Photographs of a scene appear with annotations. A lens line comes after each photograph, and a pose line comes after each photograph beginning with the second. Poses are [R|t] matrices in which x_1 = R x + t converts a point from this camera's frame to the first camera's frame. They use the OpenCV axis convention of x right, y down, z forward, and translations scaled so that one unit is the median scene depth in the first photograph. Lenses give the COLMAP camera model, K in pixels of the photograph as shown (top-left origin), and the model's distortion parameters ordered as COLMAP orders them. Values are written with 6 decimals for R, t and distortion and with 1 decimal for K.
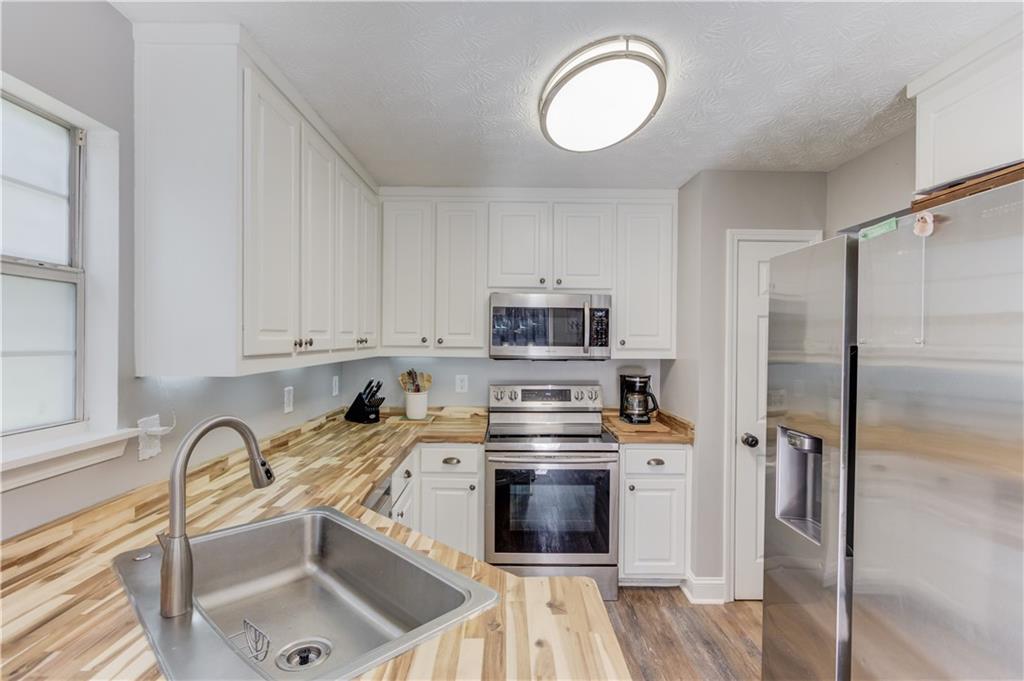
lens RADIAL K [[498.4, 0, 501.6], [0, 498.4, 338.2], [0, 0, 1]] dist [0.002675, 0.000538]
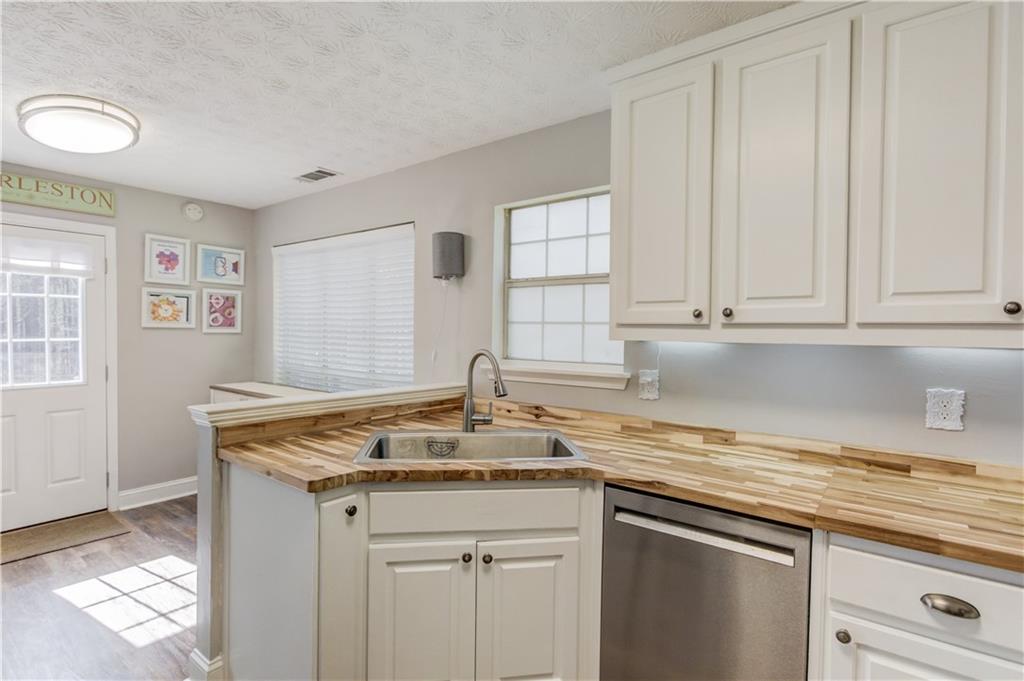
lens RADIAL K [[498.4, 0, 501.6], [0, 498.4, 338.2], [0, 0, 1]] dist [0.002675, 0.000538]
pose [[-0.600948, 0.005065, -0.799272, 0.592845], [-0.013001, 0.999786, 0.016110, 0.050097], [0.799182, 0.020073, -0.600754, 1.395505]]
